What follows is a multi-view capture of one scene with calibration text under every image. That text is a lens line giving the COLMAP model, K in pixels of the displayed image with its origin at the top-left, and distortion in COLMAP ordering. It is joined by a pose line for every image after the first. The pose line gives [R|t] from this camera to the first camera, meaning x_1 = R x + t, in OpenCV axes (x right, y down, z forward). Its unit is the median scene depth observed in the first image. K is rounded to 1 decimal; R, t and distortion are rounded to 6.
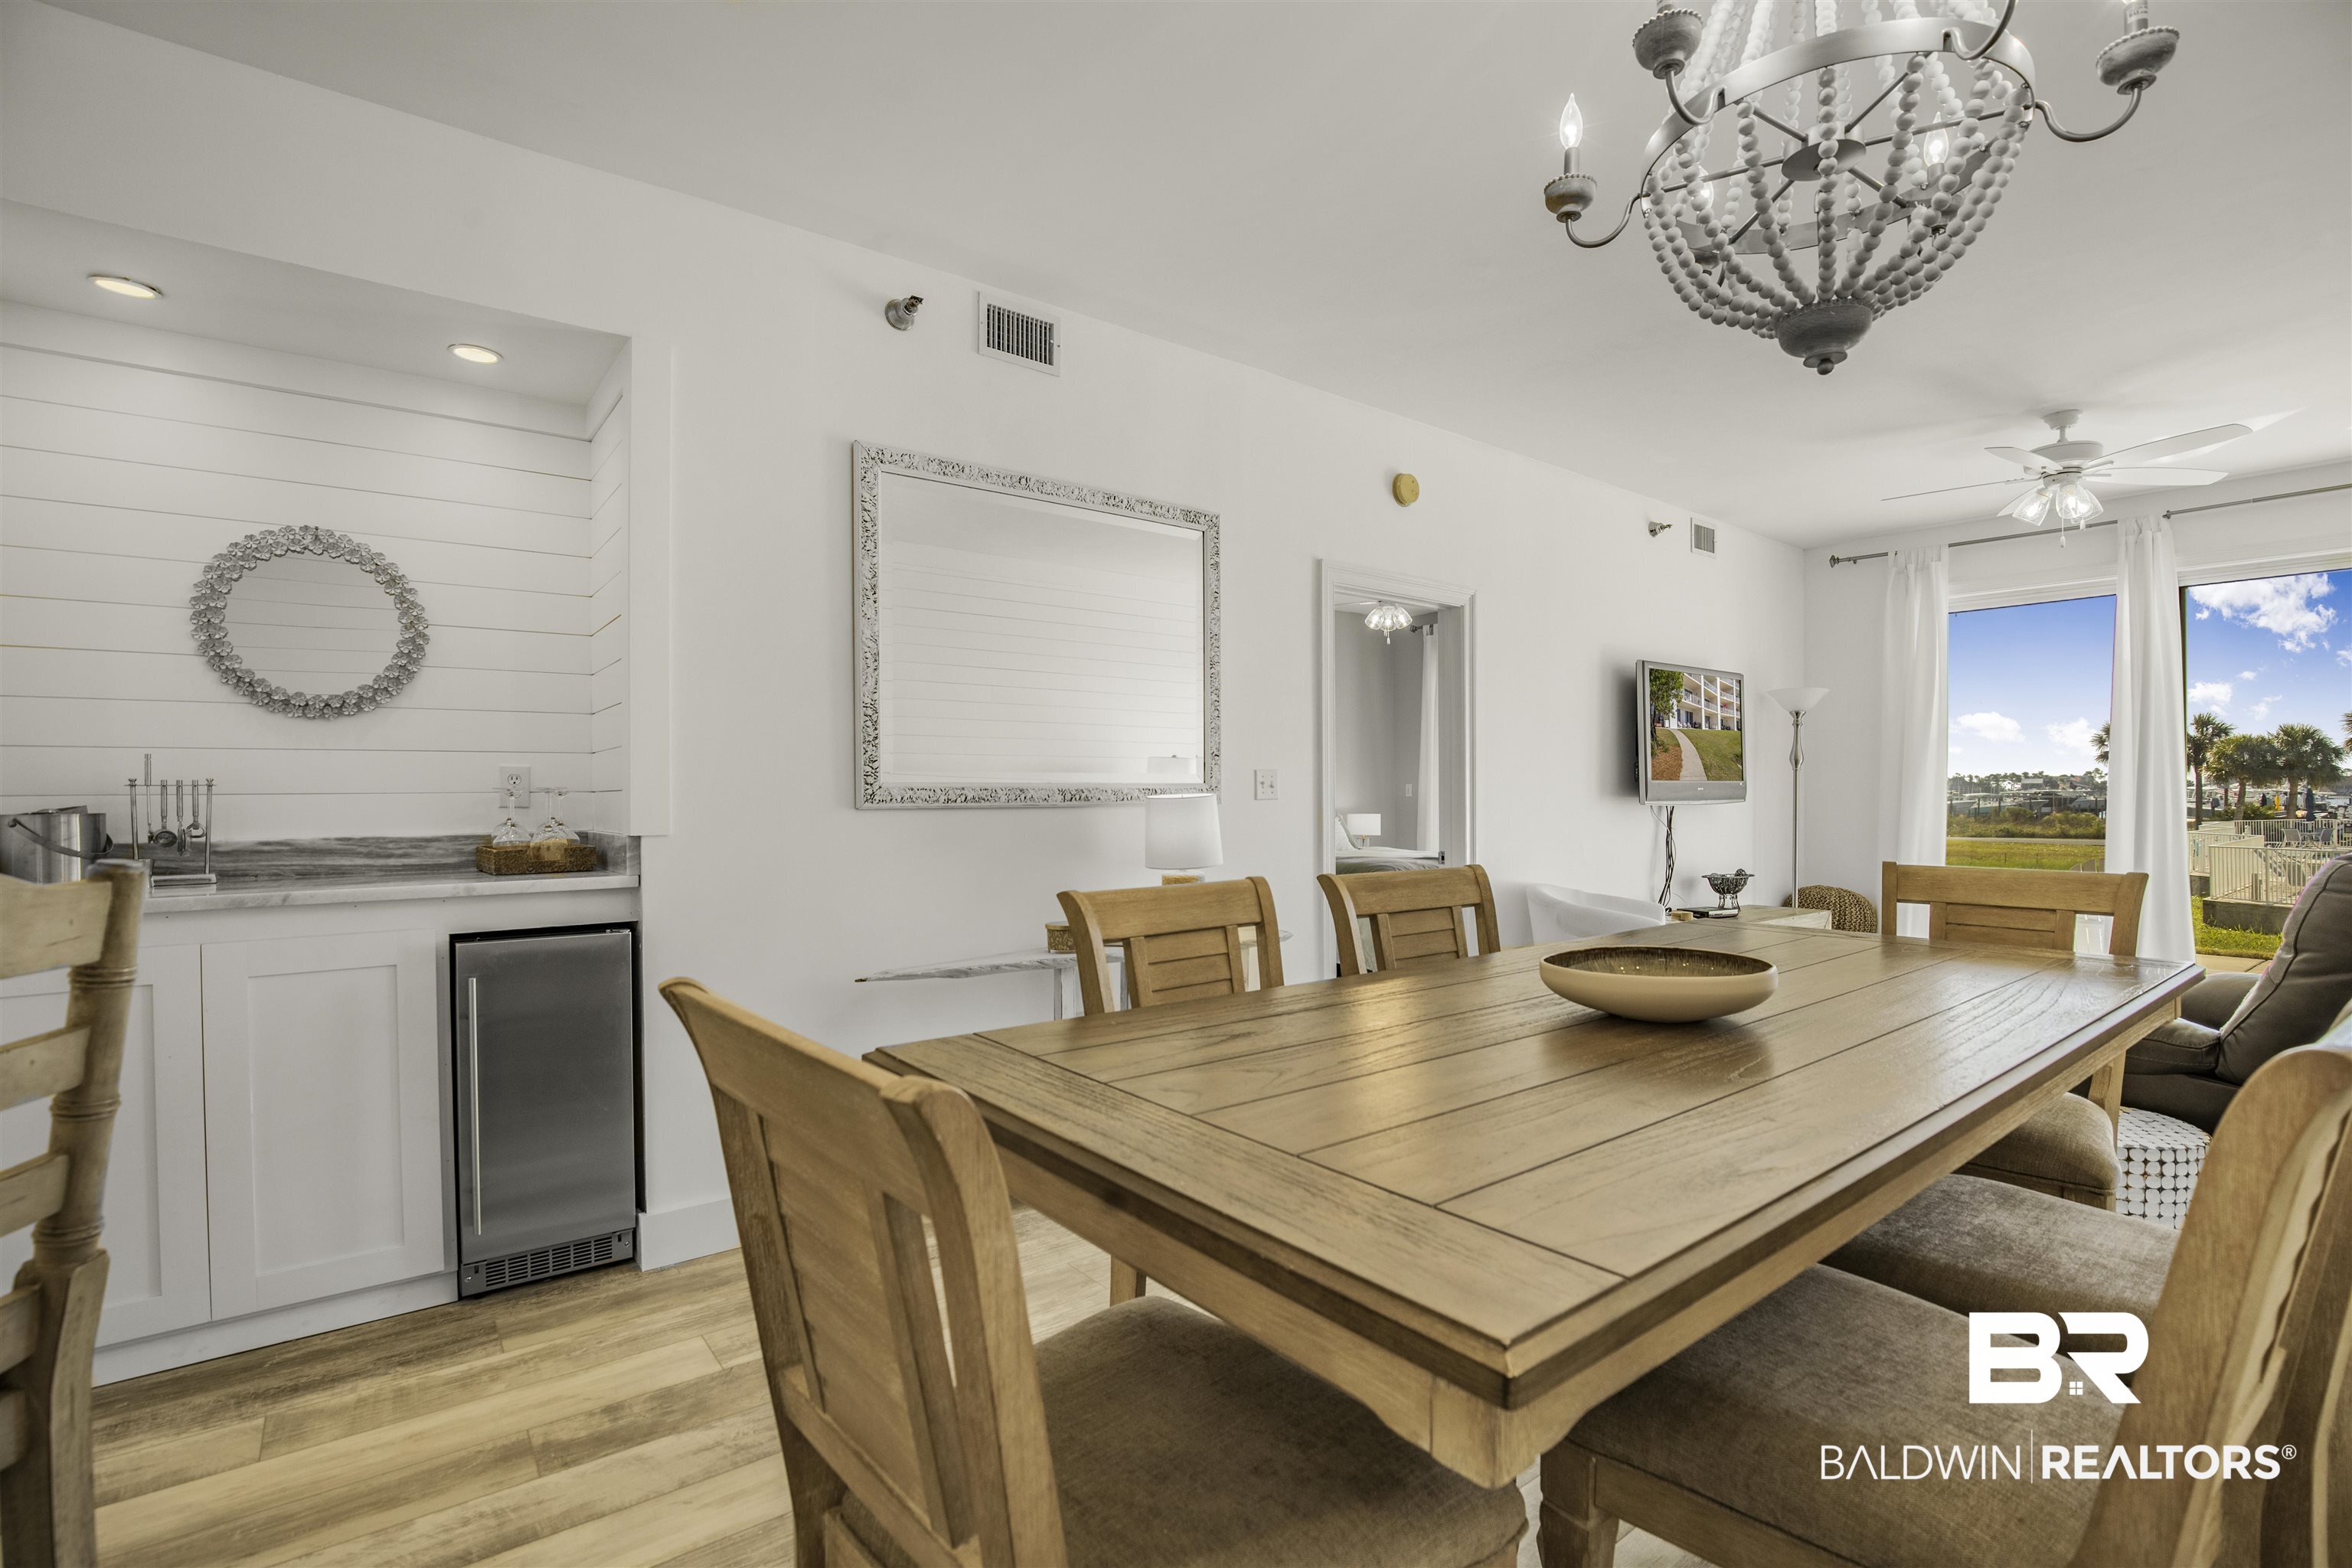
lens RADIAL K [[1072.9, 0, 1183.5], [0, 1072.9, 796.7], [0, 0, 1]] dist [-0.026737, 0.003957]
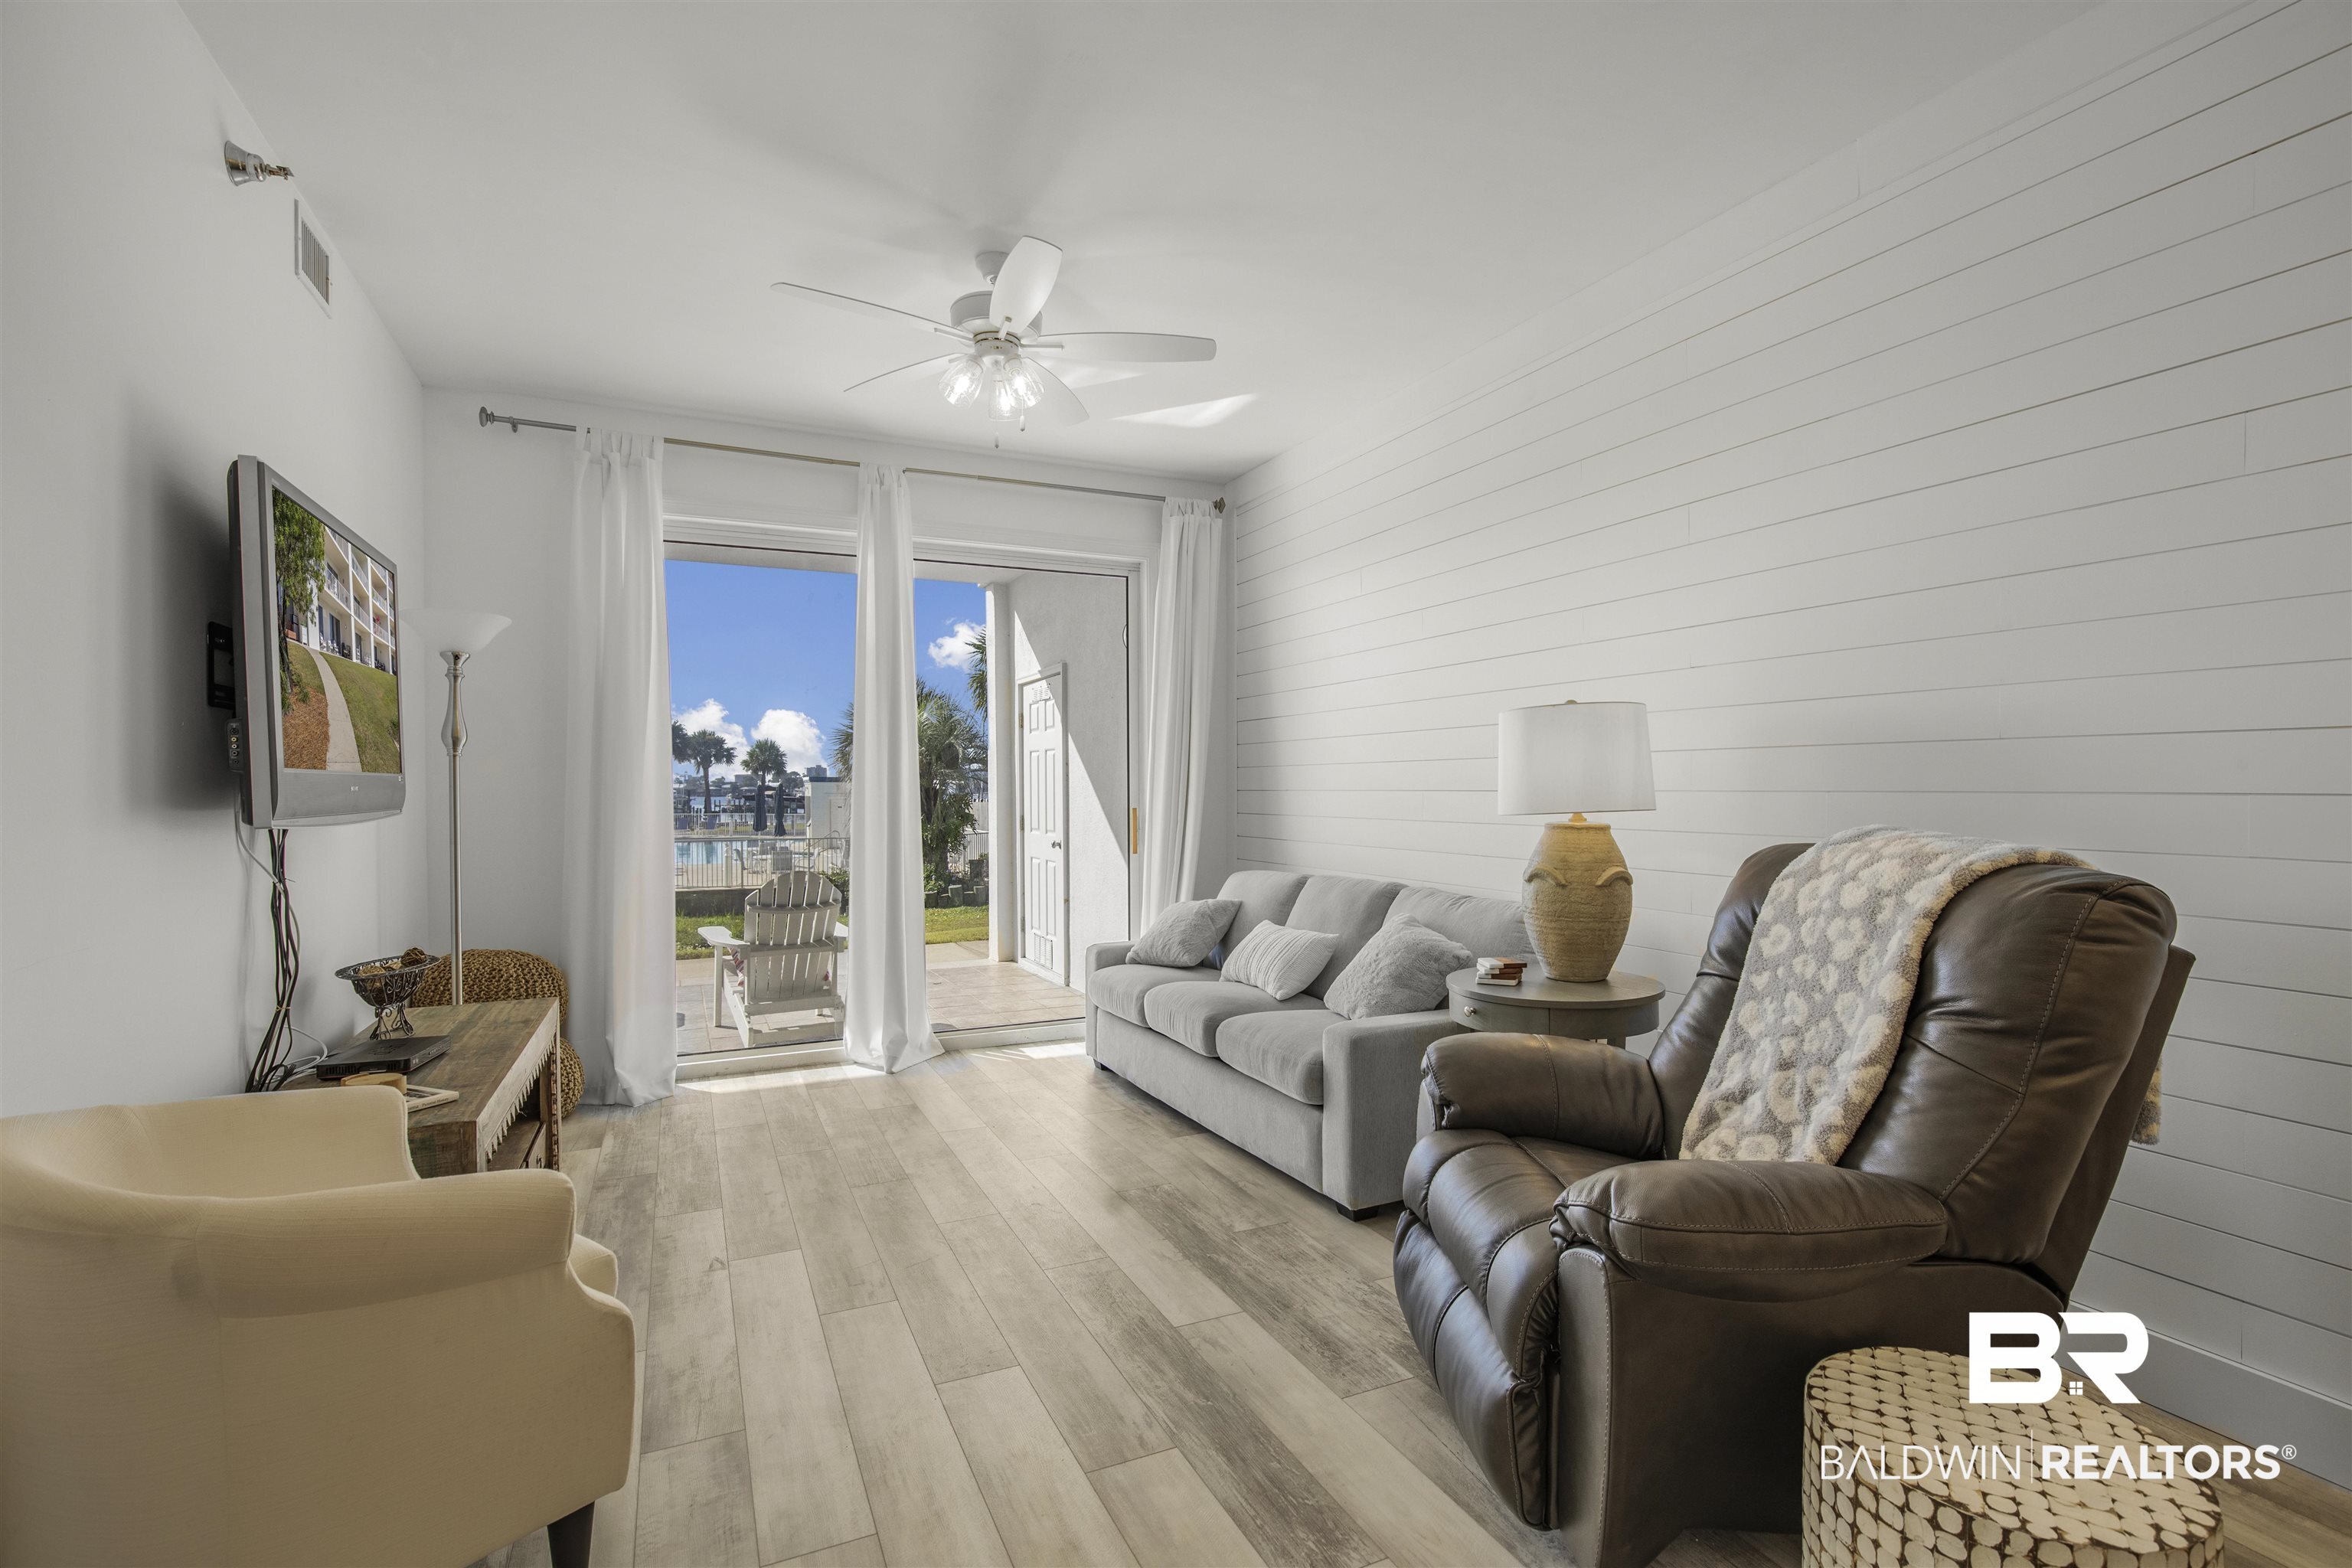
lens RADIAL K [[1072.9, 0, 1191.2], [0, 1072.9, 794.8], [0, 0, 1]] dist [-0.026737, 0.003957]
pose [[0.218248, -0.006694, 0.975870, 0.155713], [0.010212, 0.999937, 0.004575, -0.004143], [-0.975840, 0.008968, 0.218302, 0.711717]]
